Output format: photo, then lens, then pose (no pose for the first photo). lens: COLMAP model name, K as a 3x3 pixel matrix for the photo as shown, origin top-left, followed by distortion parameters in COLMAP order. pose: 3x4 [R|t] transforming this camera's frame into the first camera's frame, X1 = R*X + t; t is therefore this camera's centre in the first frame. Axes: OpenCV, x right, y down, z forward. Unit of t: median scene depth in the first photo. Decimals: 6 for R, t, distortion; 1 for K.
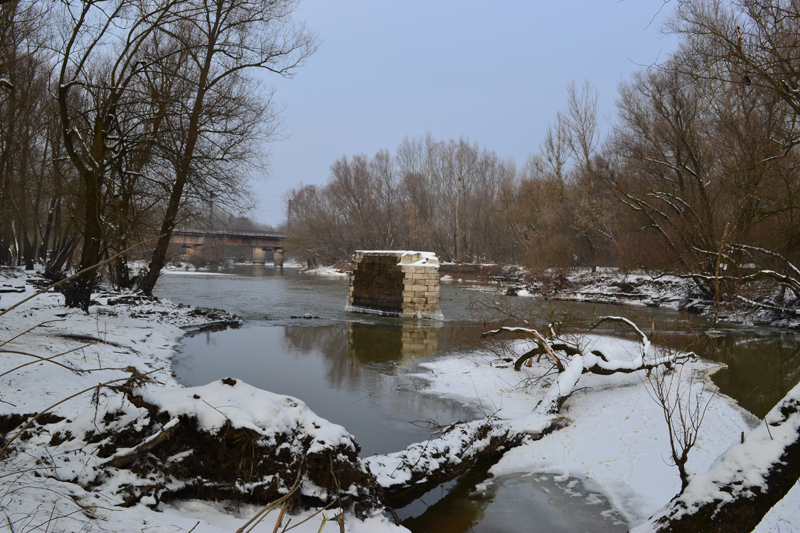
lens RADIAL K [[720.8, 0, 400.0], [0, 720.8, 266.5], [0, 0, 1]] dist [-0.004884, -0.001587]
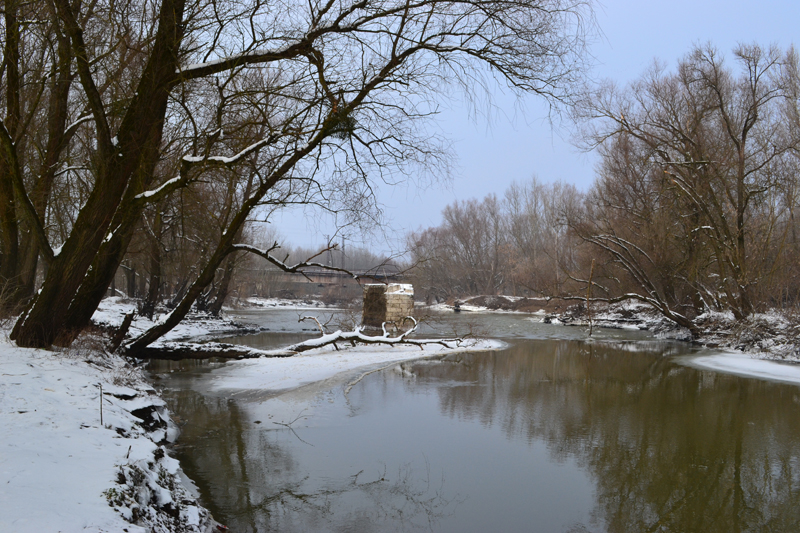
lens RADIAL K [[720.8, 0, 400.0], [0, 720.8, 266.5], [0, 0, 1]] dist [-0.004884, -0.001587]
pose [[0.976996, -0.017357, -0.212550, 0.203704], [0.005785, 0.998473, -0.054947, 0.014079], [0.213179, 0.052453, 0.975604, -0.219070]]
